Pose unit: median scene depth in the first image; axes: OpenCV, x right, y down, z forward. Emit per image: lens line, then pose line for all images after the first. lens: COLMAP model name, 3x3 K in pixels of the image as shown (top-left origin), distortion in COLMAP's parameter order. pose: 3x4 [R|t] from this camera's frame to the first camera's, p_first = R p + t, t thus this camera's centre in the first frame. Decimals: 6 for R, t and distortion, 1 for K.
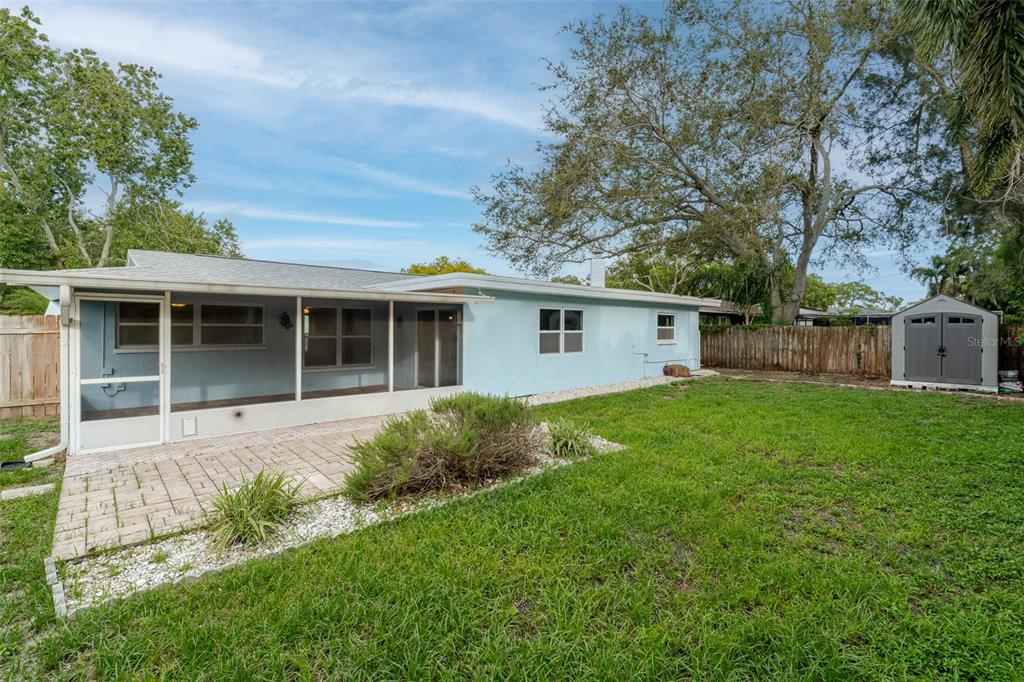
lens RADIAL K [[468.5, 0, 512.3], [0, 468.5, 334.0], [0, 0, 1]] dist [0.000087, 0.000207]
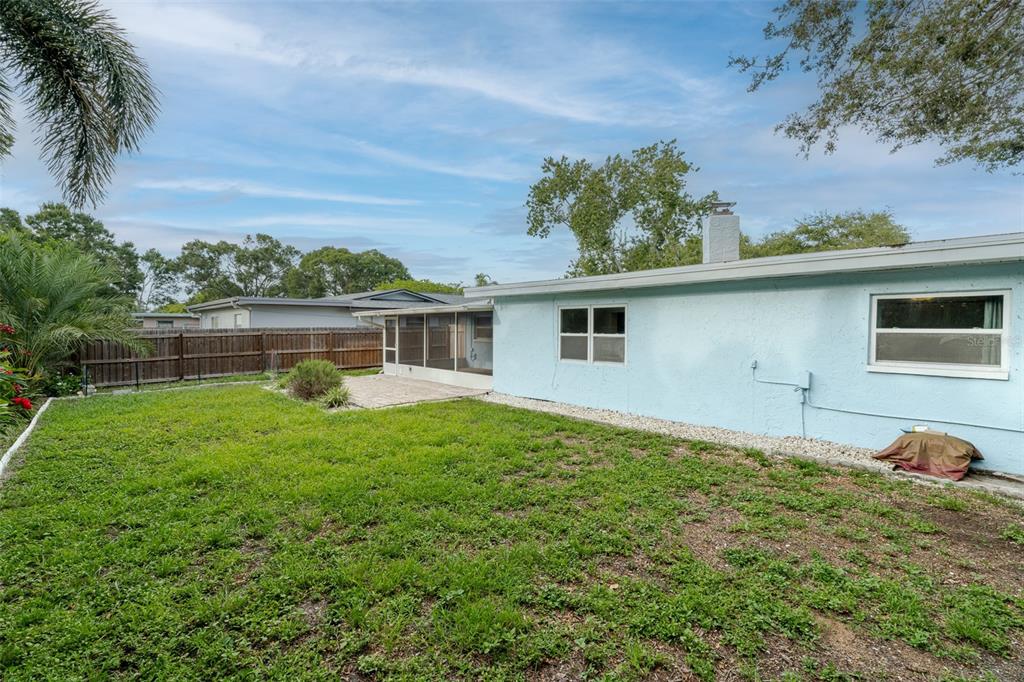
lens RADIAL K [[468.5, 0, 510.1], [0, 468.5, 337.4], [0, 0, 1]] dist [0.000087, 0.000207]
pose [[-0.014103, 0.022947, -0.999637, 0.961295], [-0.011741, 0.999664, 0.023113, -0.019061], [0.999832, 0.012063, -0.013828, 0.904432]]
